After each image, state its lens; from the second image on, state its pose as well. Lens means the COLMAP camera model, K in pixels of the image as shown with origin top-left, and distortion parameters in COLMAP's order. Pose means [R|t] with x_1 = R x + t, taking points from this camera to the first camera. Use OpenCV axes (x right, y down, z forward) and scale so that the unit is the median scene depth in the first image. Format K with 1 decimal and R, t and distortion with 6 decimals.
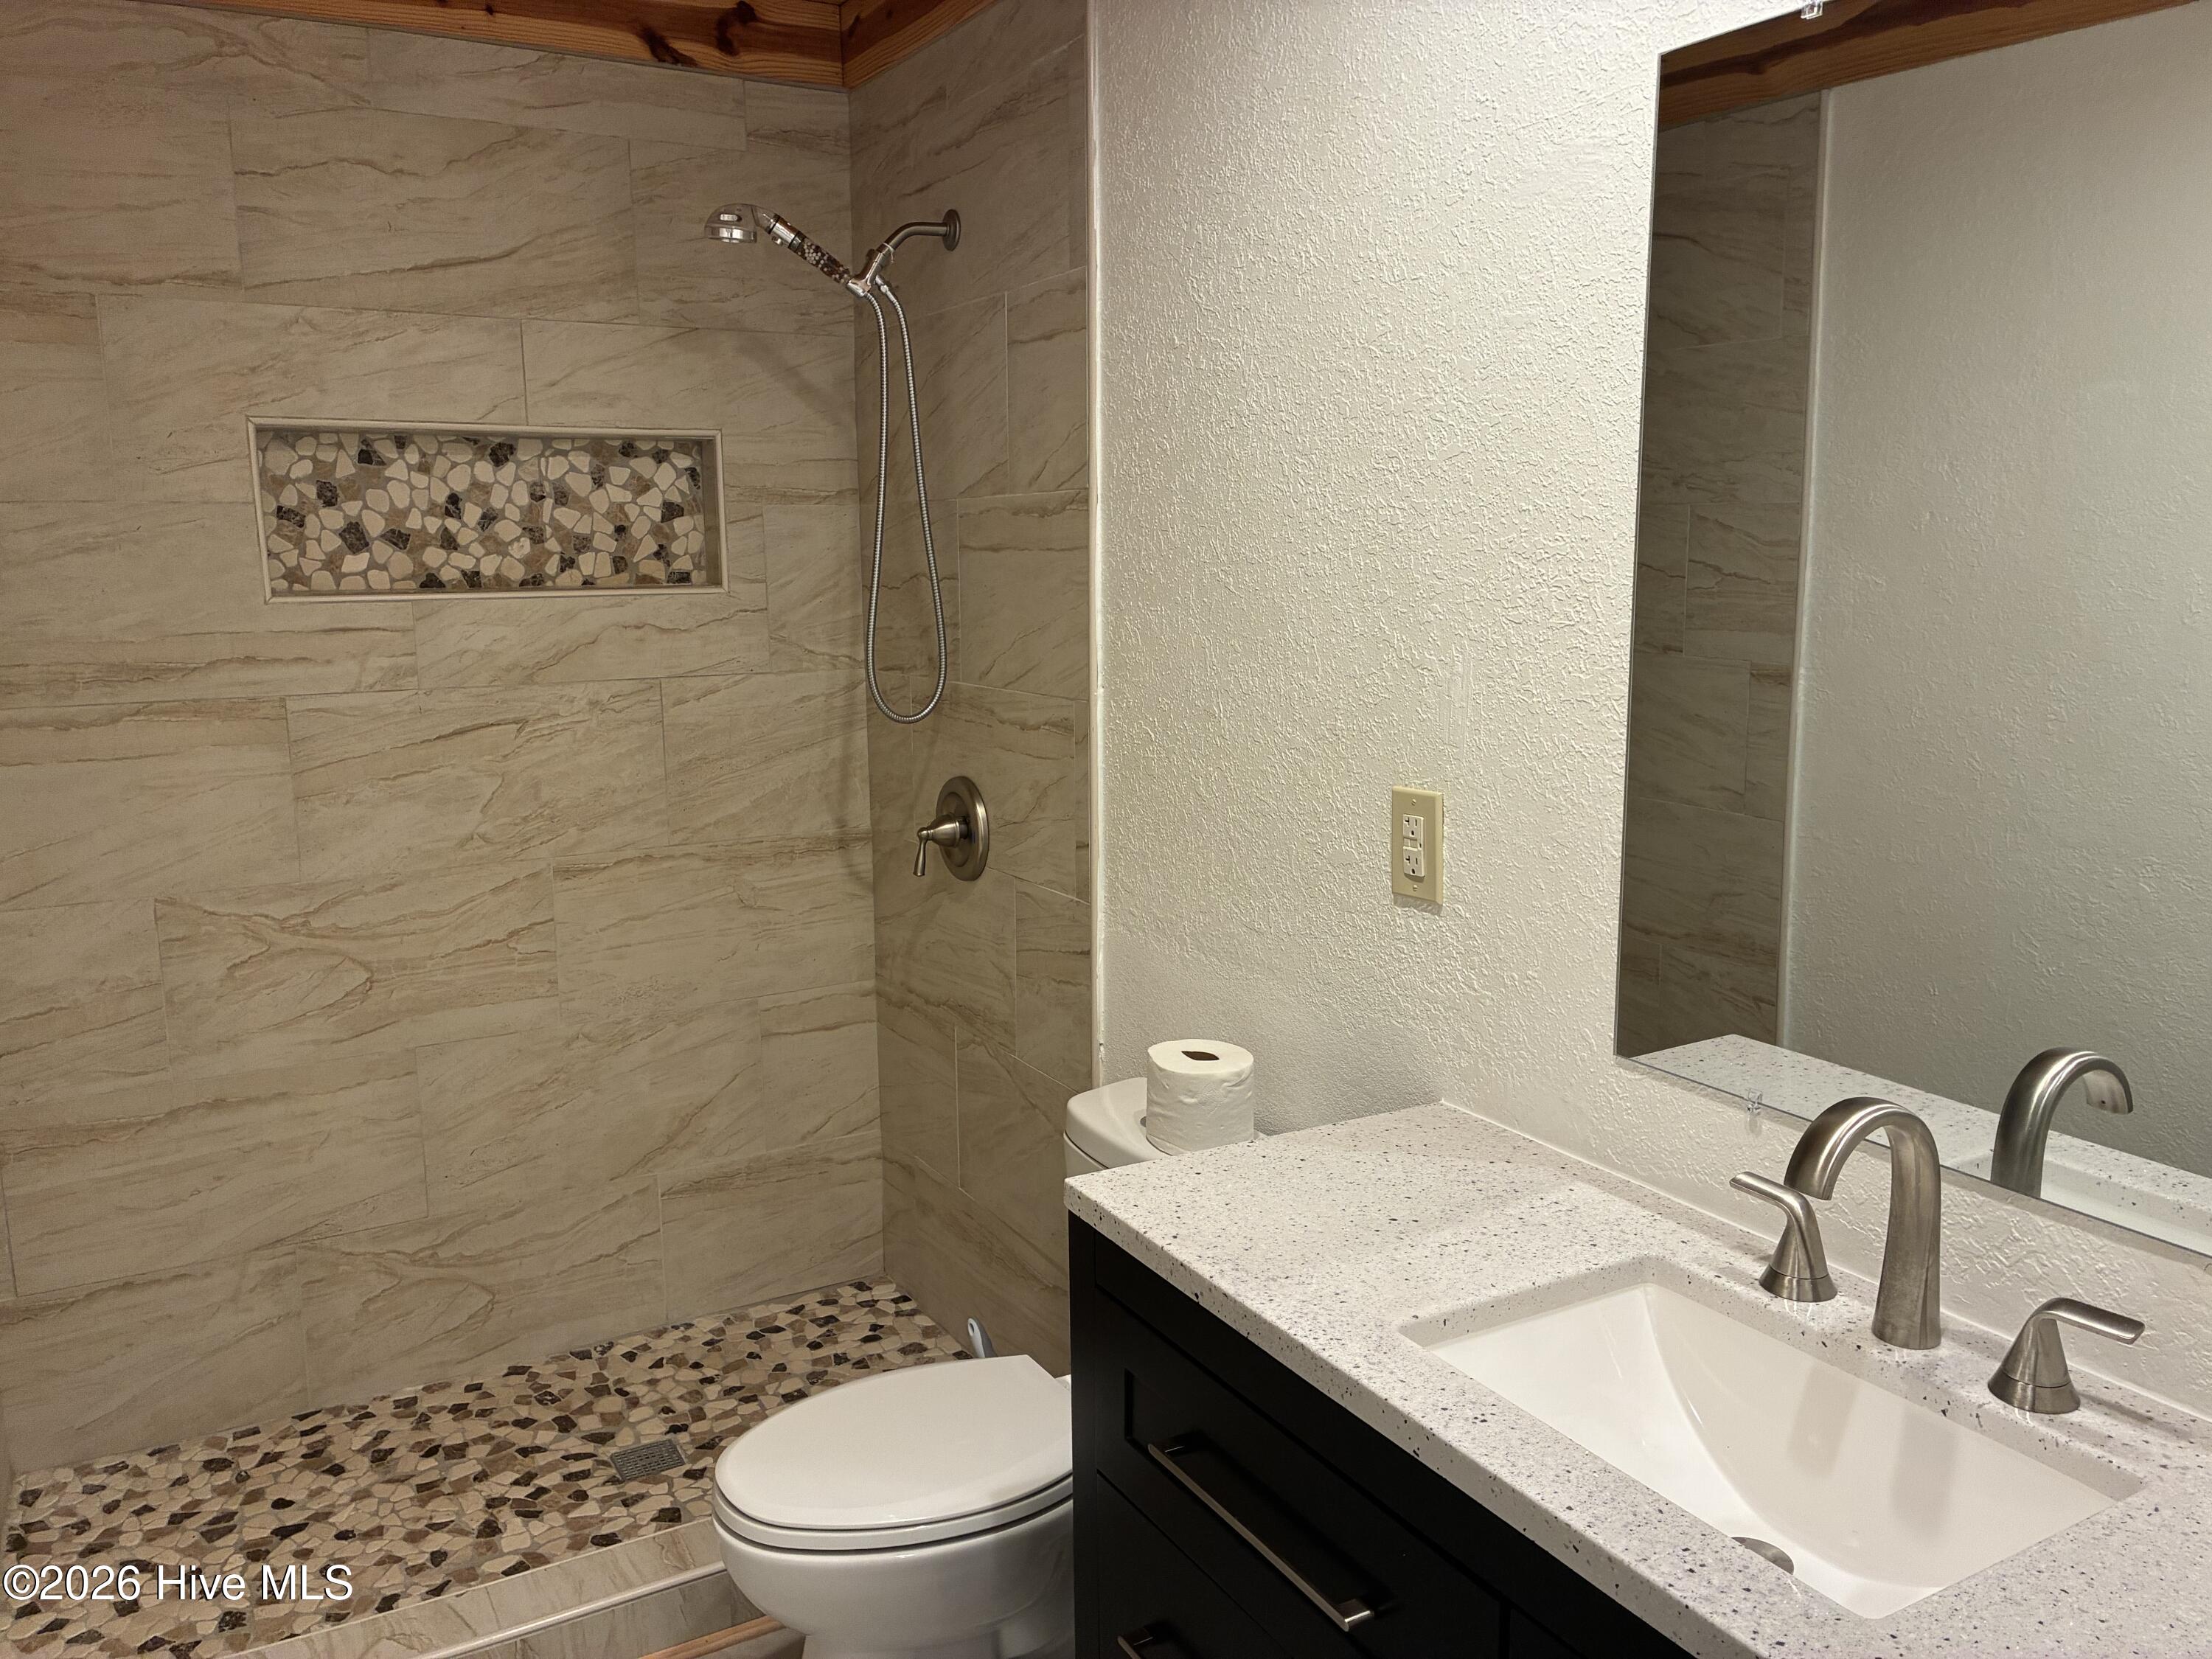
lens RADIAL K [[1671.1, 0, 1112.6], [0, 1671.1, 815.1], [0, 0, 1]] dist [0.054303, -0.068396]
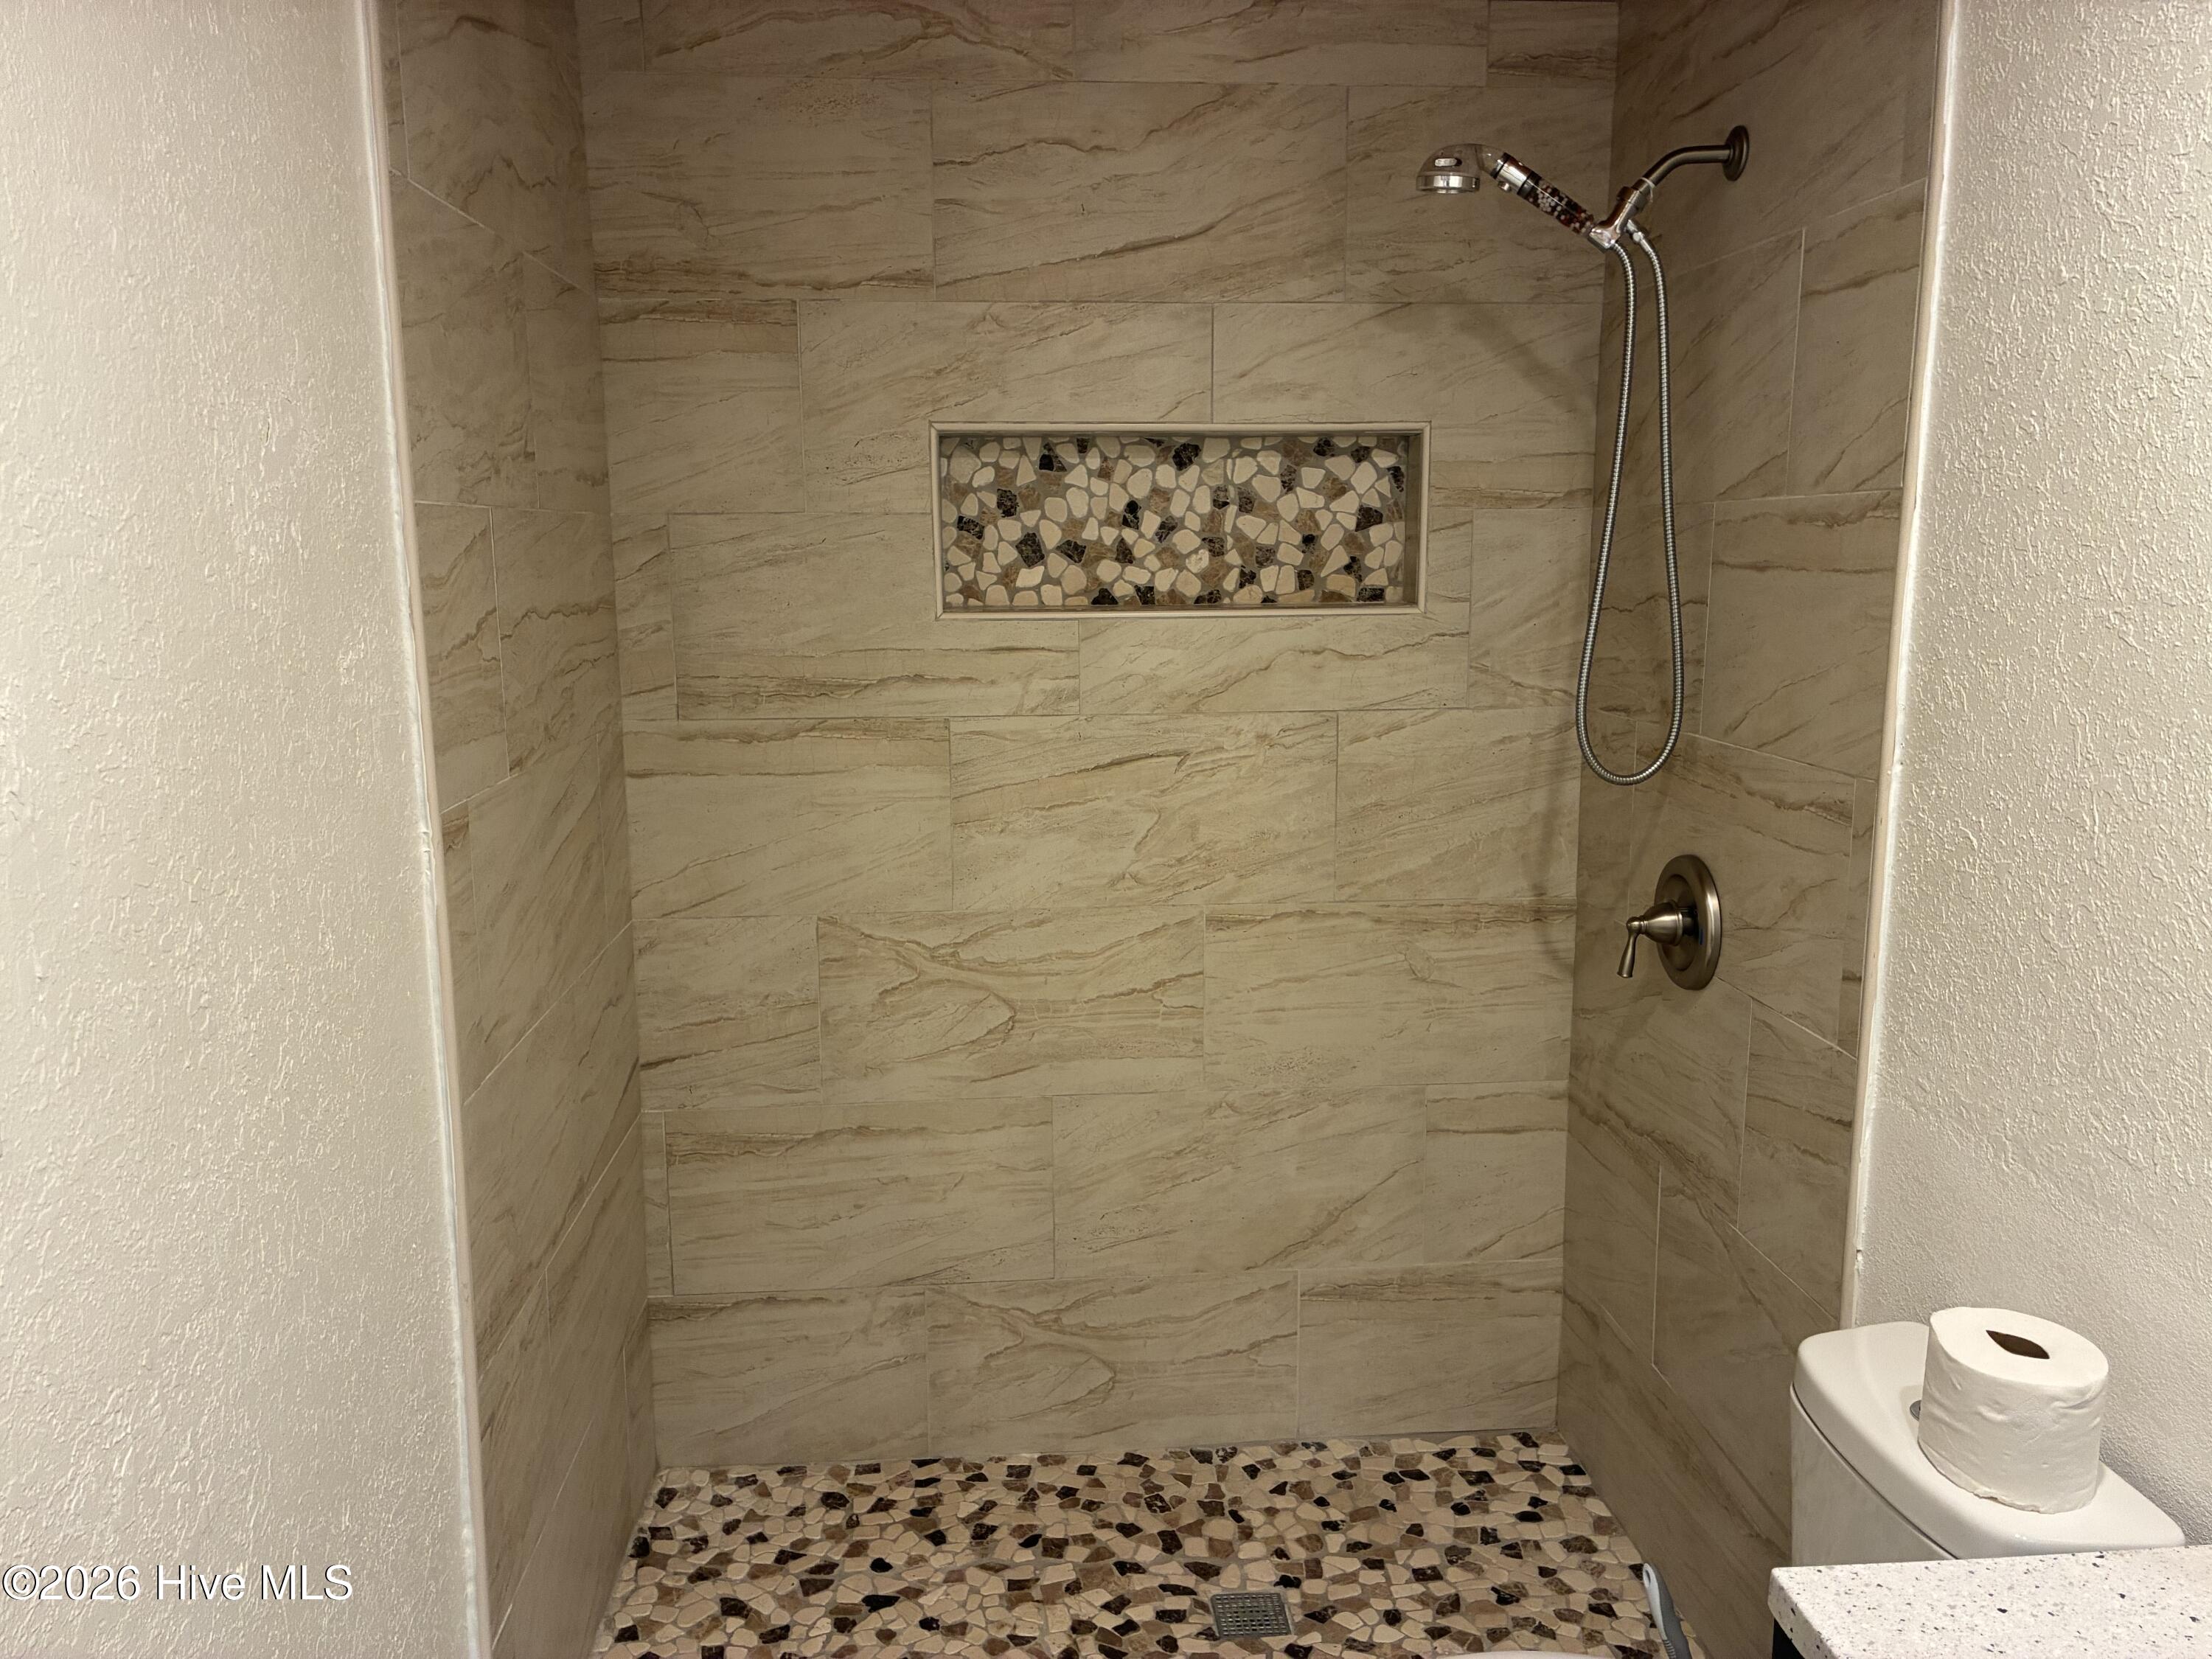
lens RADIAL K [[1671.1, 0, 1112.6], [0, 1671.1, 815.1], [0, 0, 1]] dist [0.054303, -0.068396]
pose [[0.901749, 0.074949, -0.425713, -0.001375], [-0.073060, 0.997111, 0.020790, -0.039428], [0.426041, 0.012355, 0.904619, 0.176352]]
